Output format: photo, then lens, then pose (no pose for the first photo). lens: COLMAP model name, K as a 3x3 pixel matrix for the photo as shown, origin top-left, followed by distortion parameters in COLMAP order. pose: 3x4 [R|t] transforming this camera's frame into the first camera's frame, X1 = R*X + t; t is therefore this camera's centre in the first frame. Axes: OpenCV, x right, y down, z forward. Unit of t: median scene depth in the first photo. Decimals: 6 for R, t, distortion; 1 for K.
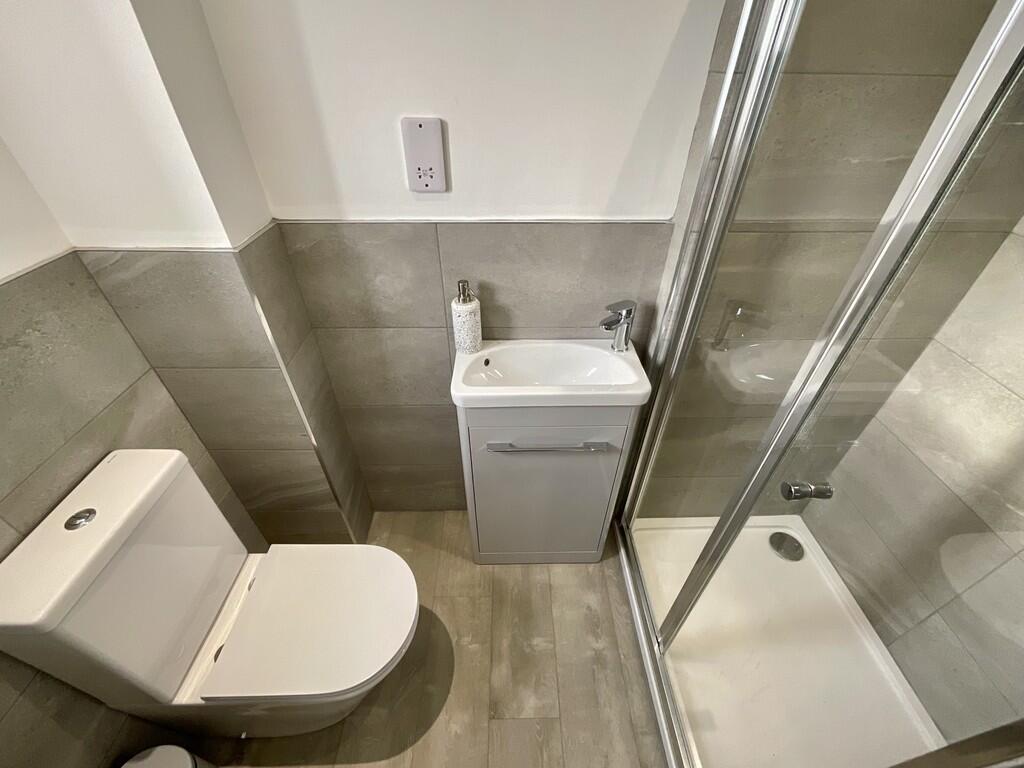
lens RADIAL K [[418.7, 0, 519.2], [0, 418.7, 385.9], [0, 0, 1]] dist [0.000324, -0.000305]
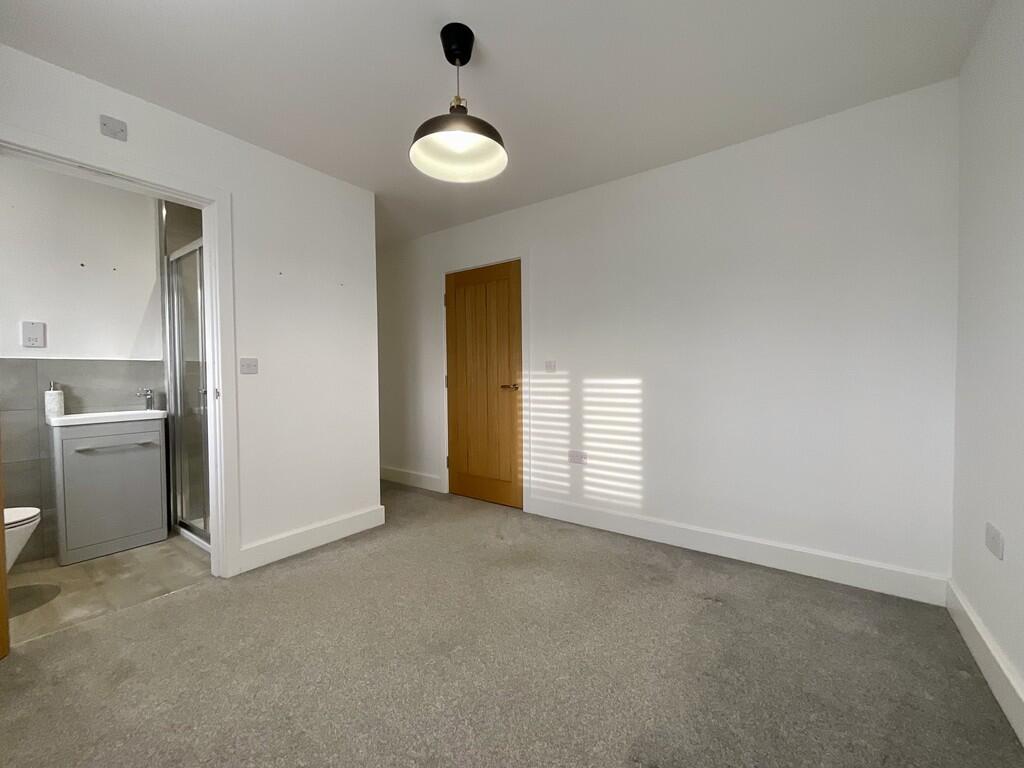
lens RADIAL K [[418.7, 0, 516.5], [0, 418.7, 379.2], [0, 0, 1]] dist [0.000324, -0.000305]
pose [[0.603129, -0.036113, 0.796826, -0.408058], [0.505723, 0.789835, -0.346994, 1.728558], [-0.616830, 0.612255, 0.494636, -1.626916]]
